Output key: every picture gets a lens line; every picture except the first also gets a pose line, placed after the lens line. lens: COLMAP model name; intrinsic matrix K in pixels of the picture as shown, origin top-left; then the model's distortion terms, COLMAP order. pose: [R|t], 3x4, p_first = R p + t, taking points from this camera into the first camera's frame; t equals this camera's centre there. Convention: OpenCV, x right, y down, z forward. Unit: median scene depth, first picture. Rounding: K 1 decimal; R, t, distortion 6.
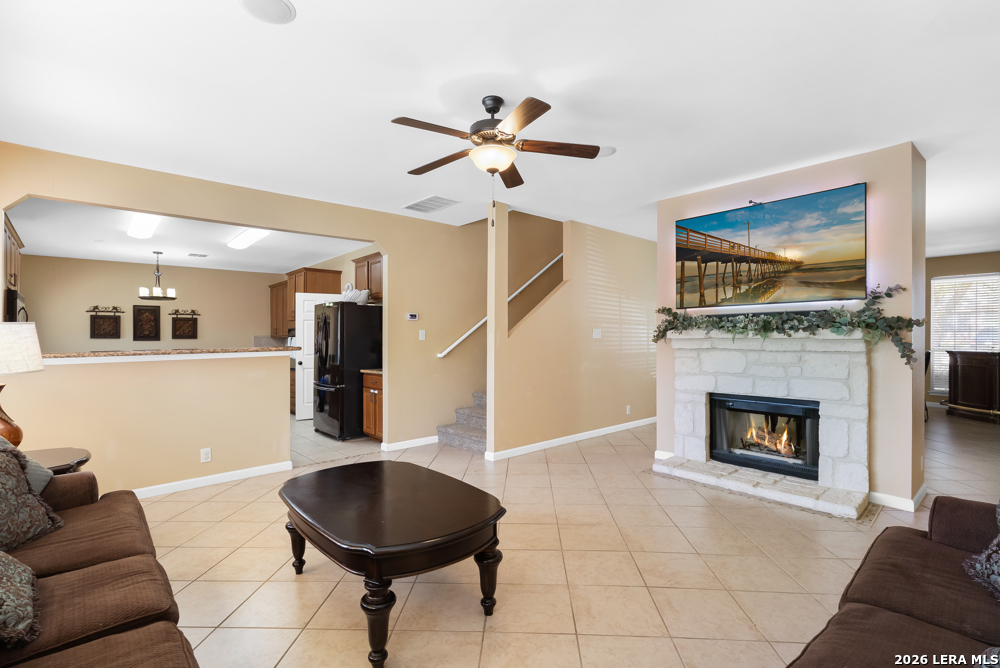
lens RADIAL K [[467.7, 0, 498.7], [0, 467.7, 344.6], [0, 0, 1]] dist [-0.001741, 0.000152]
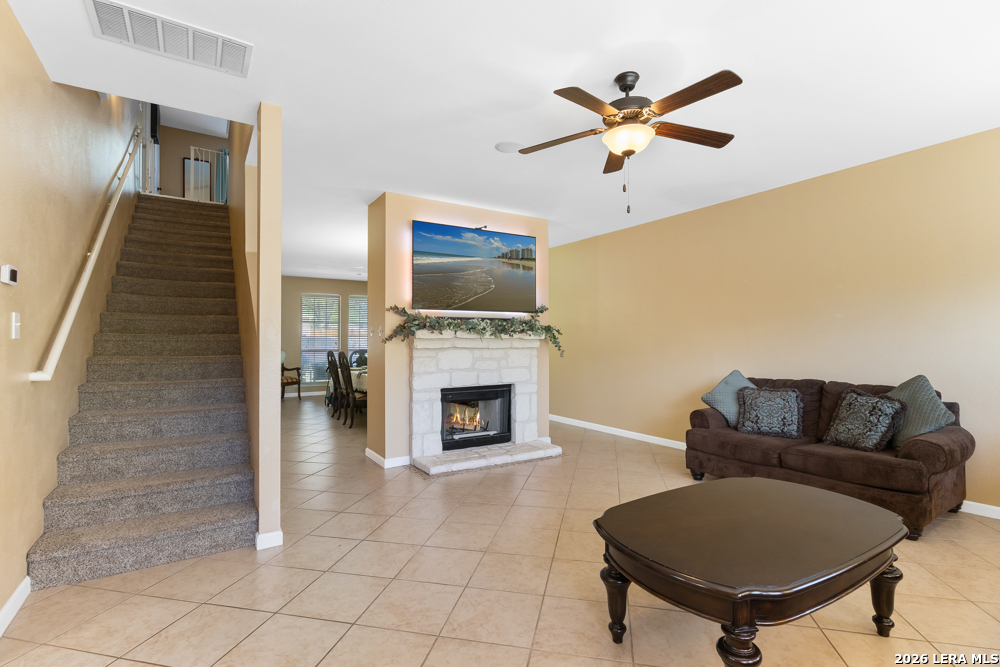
lens RADIAL K [[467.7, 0, 498.7], [0, 467.7, 344.1], [0, 0, 1]] dist [-0.001741, 0.000152]
pose [[0.180005, -0.004057, 0.983657, -0.643901], [0.016768, 0.999859, 0.001055, 0.000724], [-0.983523, 0.016304, 0.180047, 0.734582]]
